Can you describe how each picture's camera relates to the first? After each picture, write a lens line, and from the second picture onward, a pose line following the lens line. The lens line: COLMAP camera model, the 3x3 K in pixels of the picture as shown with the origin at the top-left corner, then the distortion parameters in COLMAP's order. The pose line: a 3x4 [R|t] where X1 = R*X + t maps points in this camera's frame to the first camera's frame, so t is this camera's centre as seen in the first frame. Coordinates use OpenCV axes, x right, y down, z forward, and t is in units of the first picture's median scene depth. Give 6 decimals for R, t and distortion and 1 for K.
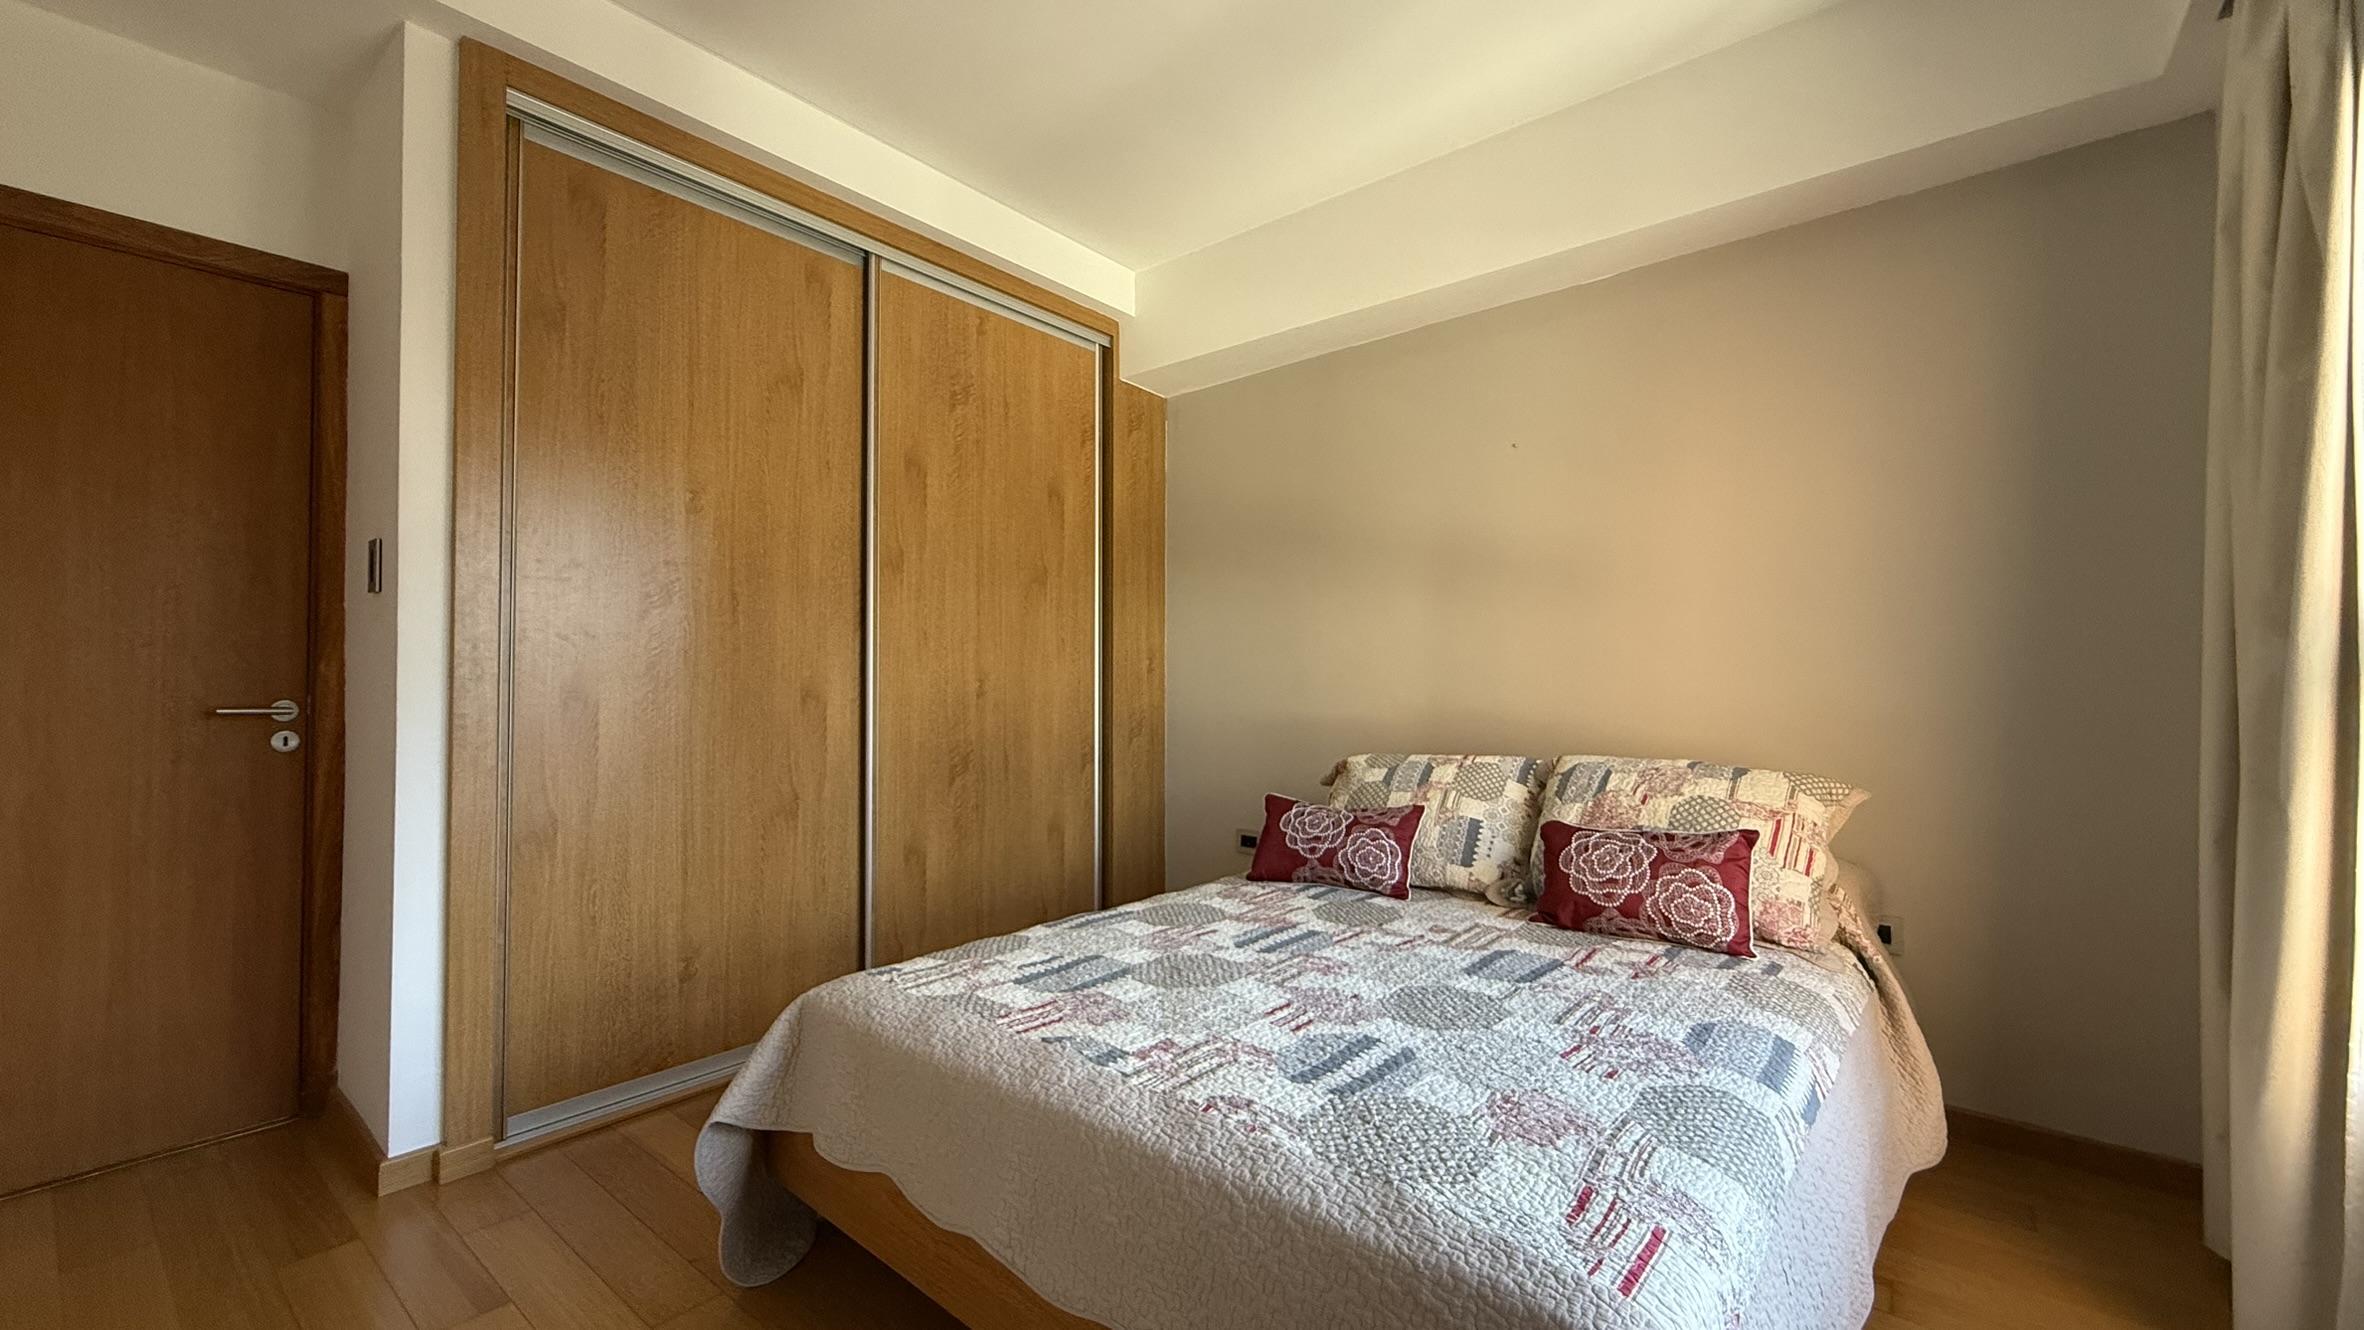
lens RADIAL K [[943.2, 0, 1185.3], [0, 943.2, 665.3], [0, 0, 1]] dist [0.000864, 0.001281]
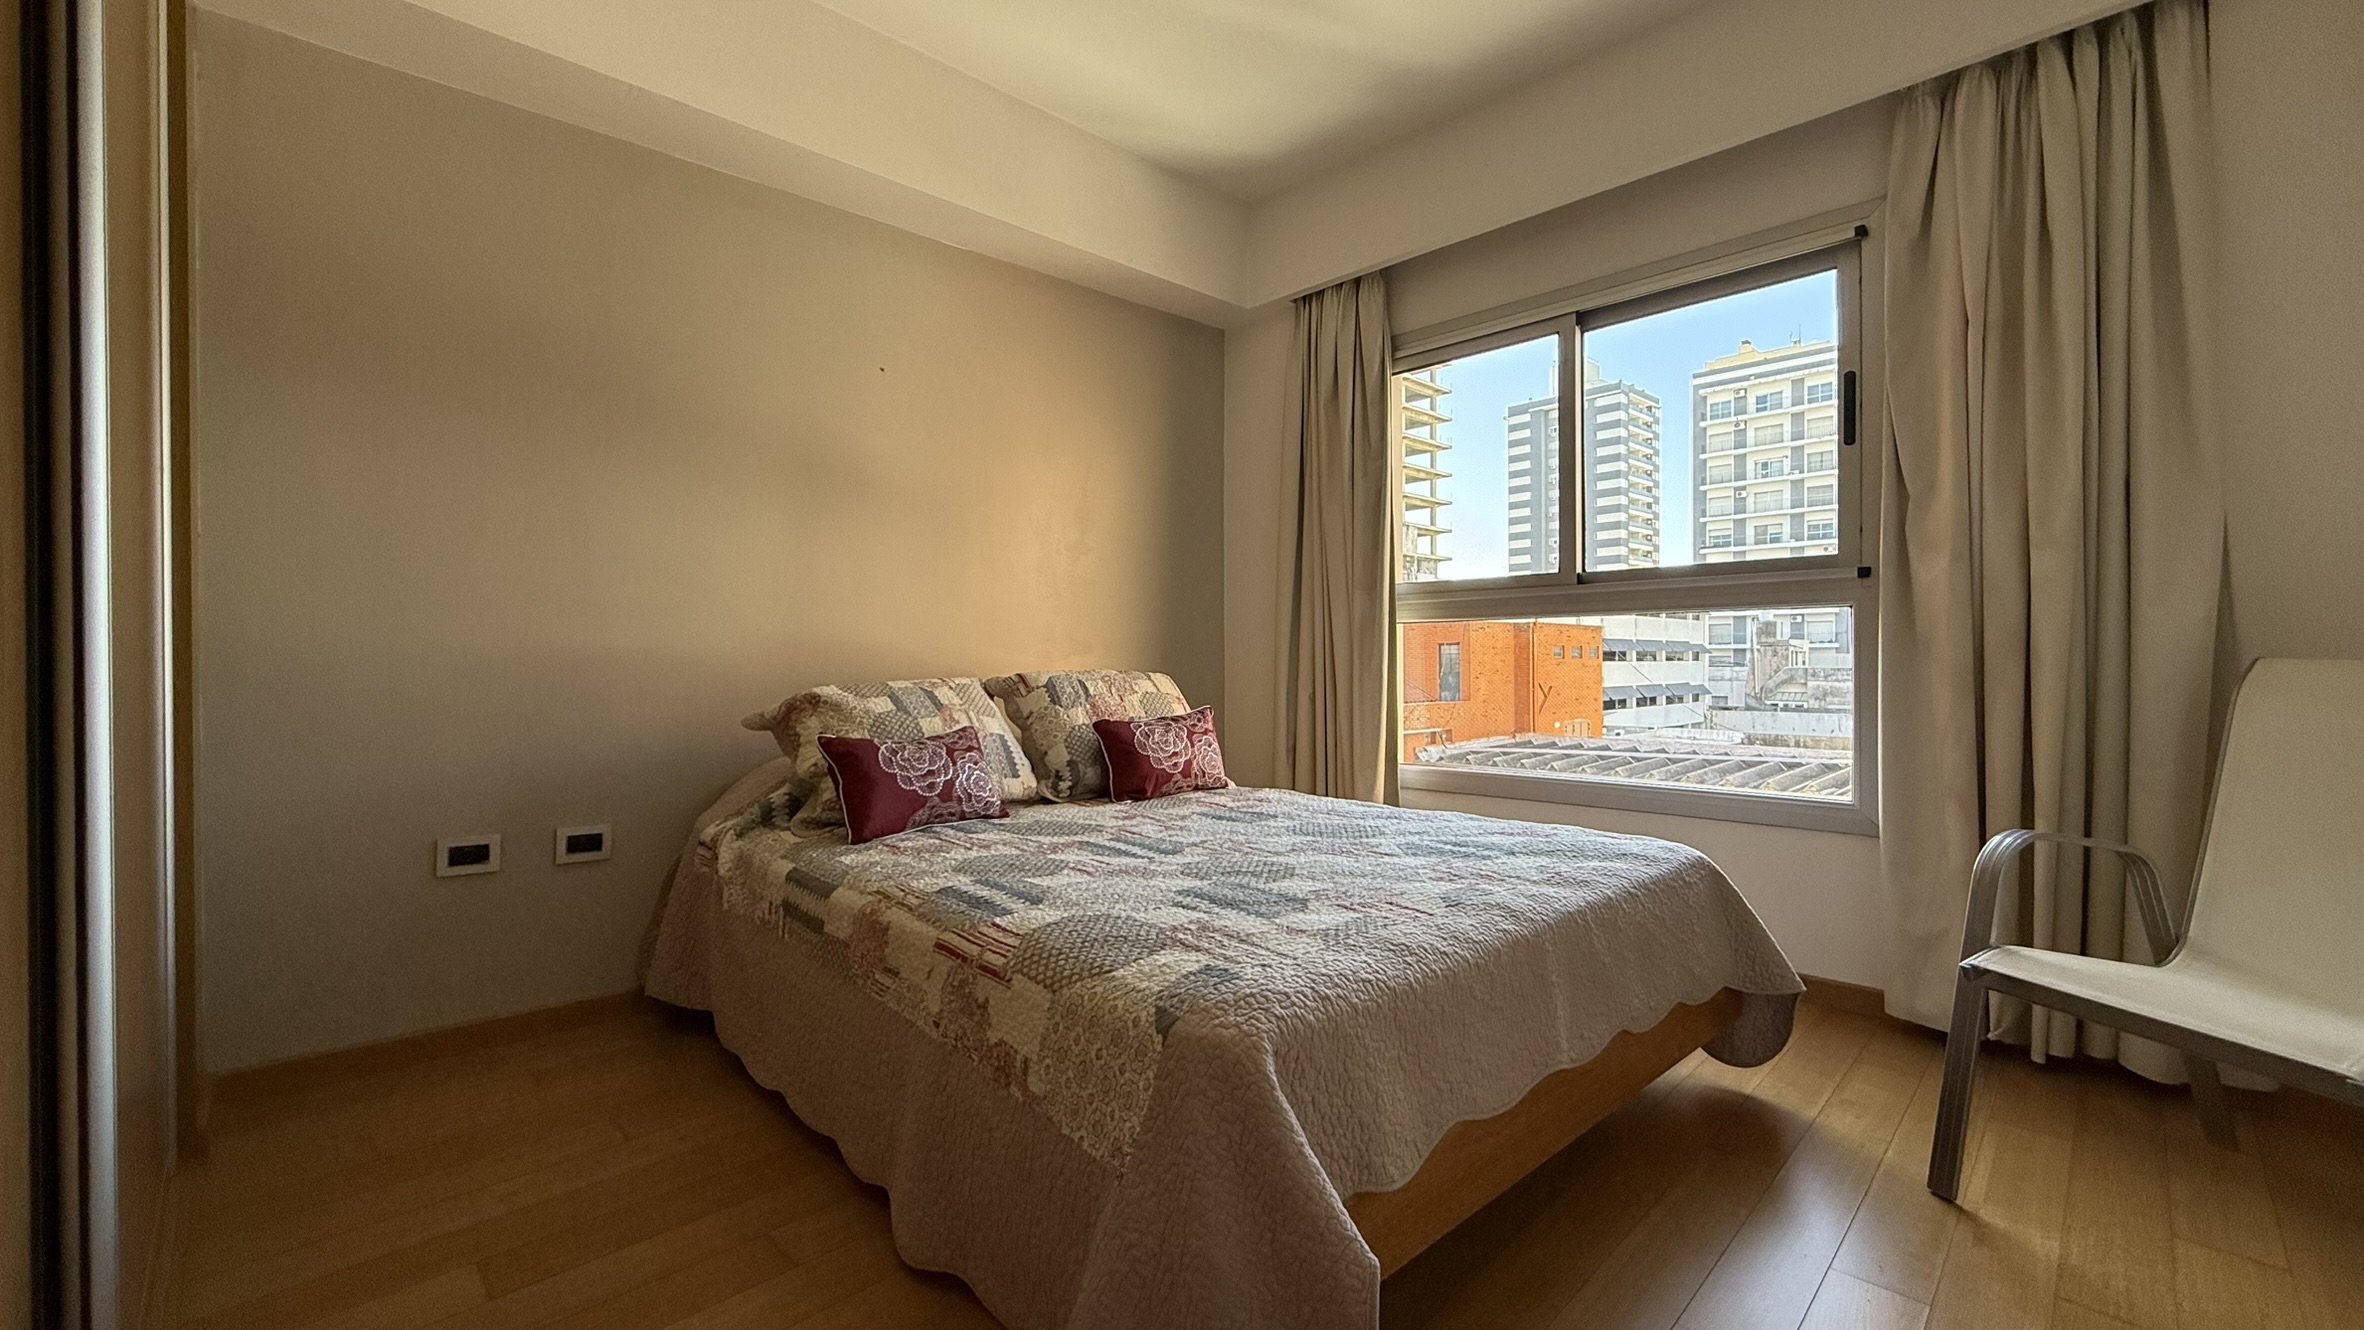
lens RADIAL K [[943.2, 0, 1186.2], [0, 943.2, 675.3], [0, 0, 1]] dist [0.000864, 0.001281]
pose [[0.071905, -0.006732, 0.997389, -0.699602], [-0.011892, 0.999900, 0.007607, 0.089403], [-0.997341, -0.012408, 0.071818, 0.726892]]
